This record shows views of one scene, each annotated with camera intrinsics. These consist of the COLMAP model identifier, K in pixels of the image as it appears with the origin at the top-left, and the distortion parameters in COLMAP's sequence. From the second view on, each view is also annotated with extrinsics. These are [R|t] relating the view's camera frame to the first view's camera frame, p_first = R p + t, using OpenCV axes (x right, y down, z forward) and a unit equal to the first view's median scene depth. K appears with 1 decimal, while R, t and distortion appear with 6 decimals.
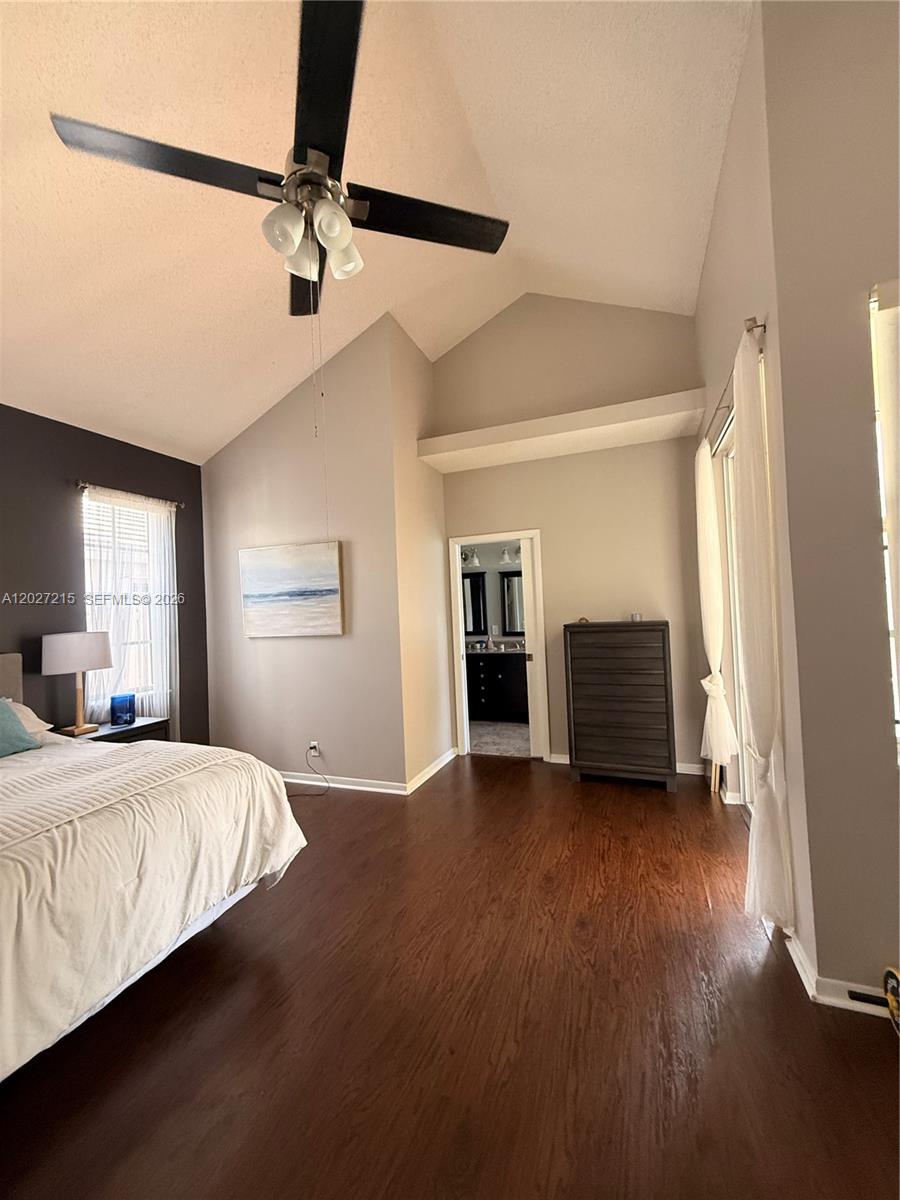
lens RADIAL K [[480.1, 0, 450.9], [0, 480.1, 599.7], [0, 0, 1]] dist [-0.001191, 0.000257]
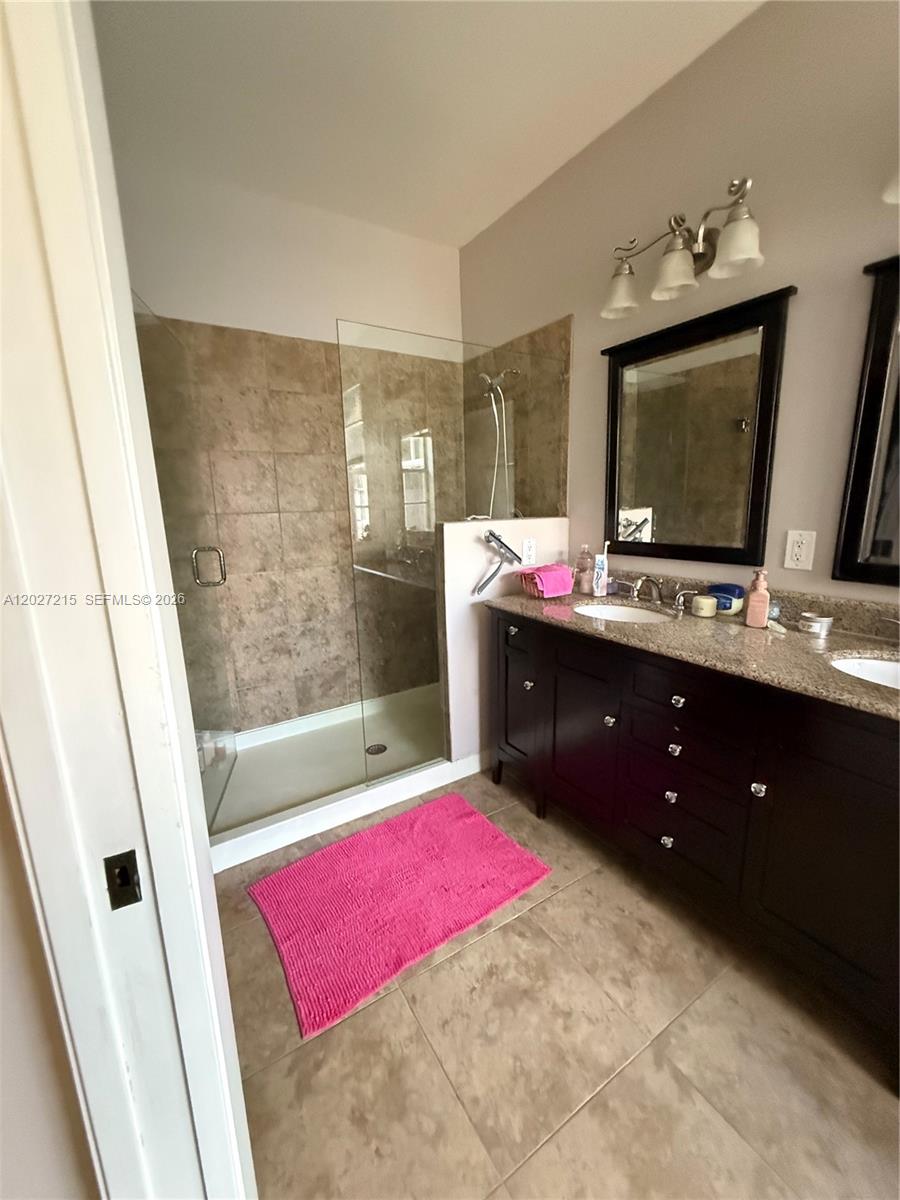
lens RADIAL K [[480.1, 0, 451.2], [0, 480.1, 598.3], [0, 0, 1]] dist [-0.001191, 0.000257]
pose [[0.810126, 0.134441, -0.570632, 0.156499], [0.008018, 0.970719, 0.240084, 0.048479], [0.586201, -0.199074, 0.785327, 1.202913]]
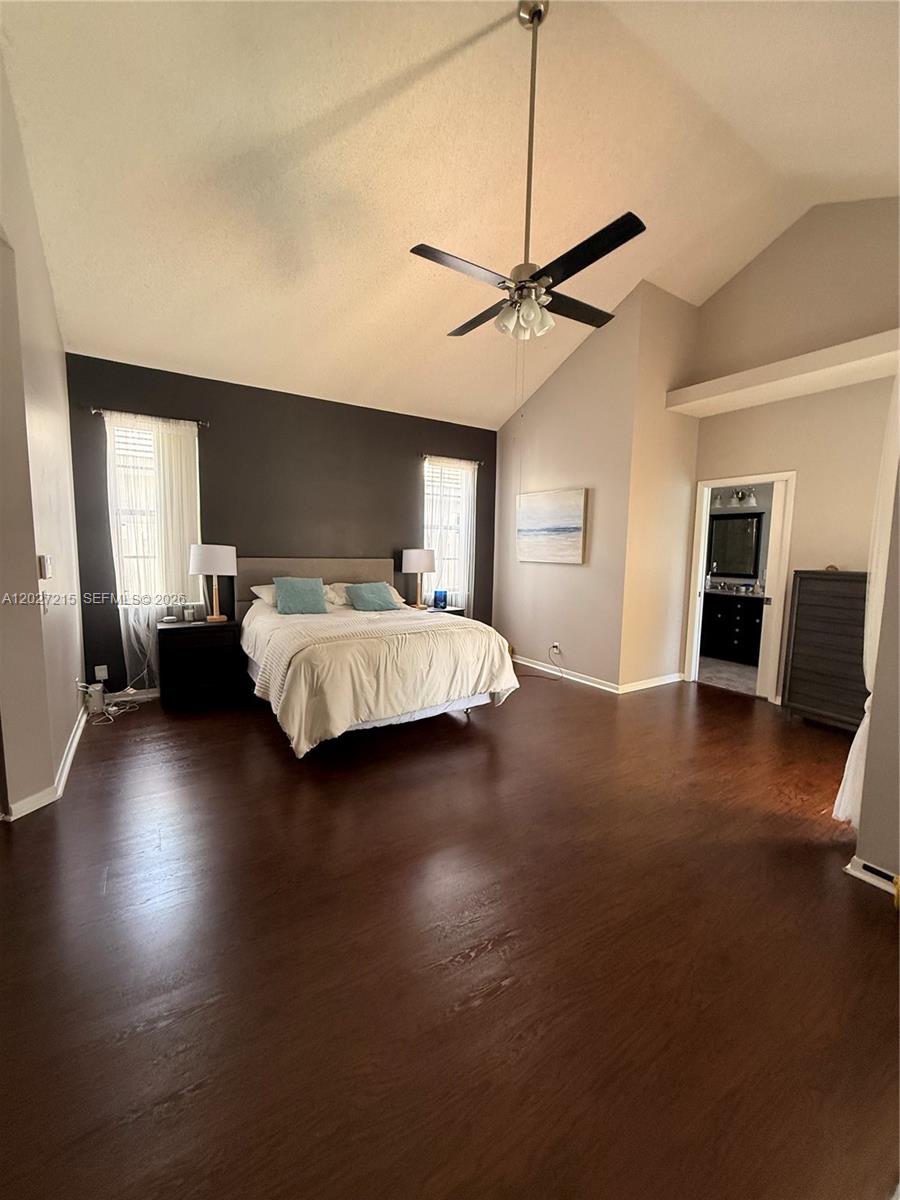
lens RADIAL K [[480.1, 0, 449.9], [0, 480.1, 598.7], [0, 0, 1]] dist [-0.001191, 0.000257]
pose [[0.809240, 0.117986, -0.575509, 0.234252], [-0.038987, 0.988251, 0.147782, -0.009844], [0.586183, -0.097154, 0.804332, -0.238211]]
